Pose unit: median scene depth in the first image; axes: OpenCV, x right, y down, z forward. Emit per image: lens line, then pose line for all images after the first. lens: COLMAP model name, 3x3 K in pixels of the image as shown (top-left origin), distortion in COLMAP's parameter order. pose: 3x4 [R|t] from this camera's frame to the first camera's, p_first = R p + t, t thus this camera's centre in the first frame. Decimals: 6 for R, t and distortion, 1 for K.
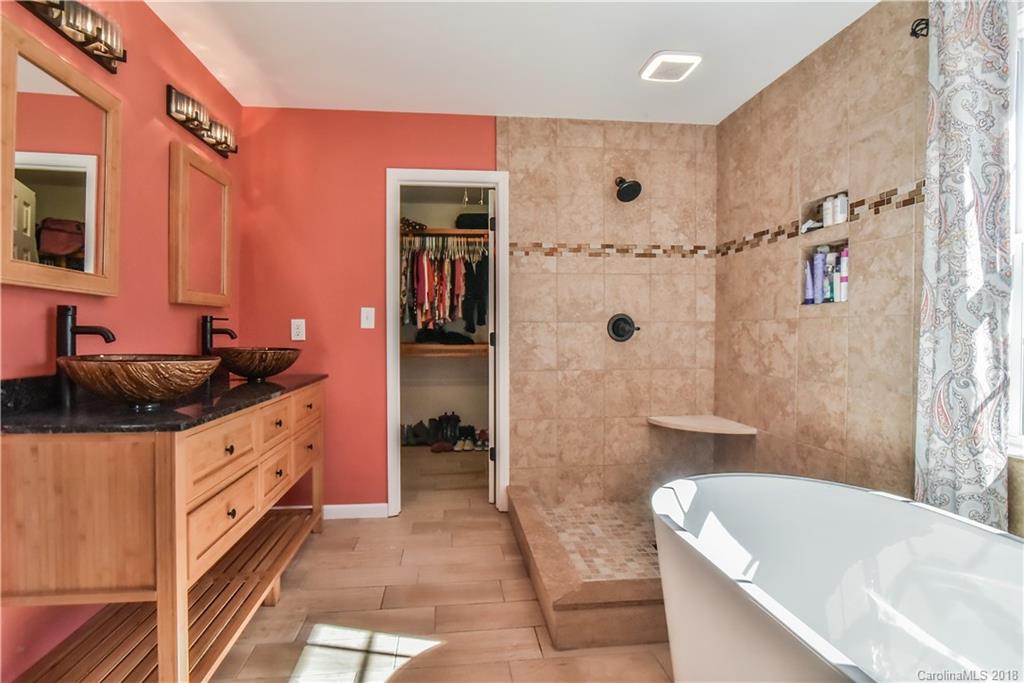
lens RADIAL K [[498.2, 0, 508.3], [0, 498.2, 339.1], [0, 0, 1]] dist [0.000580, -0.000061]
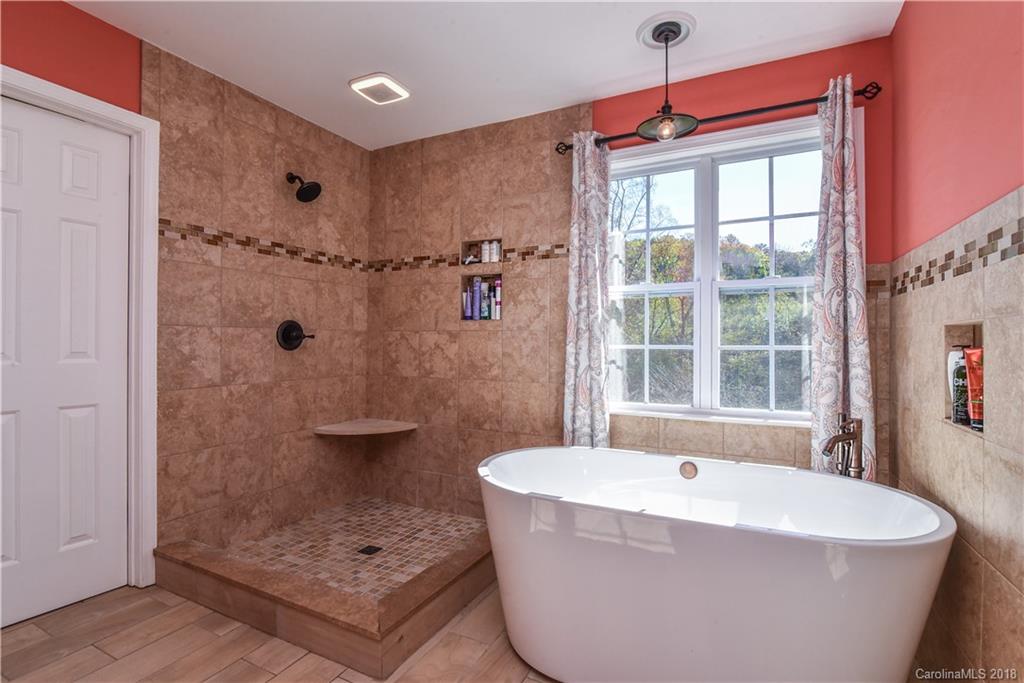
lens RADIAL K [[482.8, 0, 512.0], [0, 482.8, 341.5], [0, 0, 1]] dist [-0.000810, -0.000439]
pose [[0.559474, 0.006739, 0.828820, -0.295754], [0.003411, 0.999940, -0.010433, -0.000521], [-0.828841, 0.008664, 0.559418, 0.164040]]
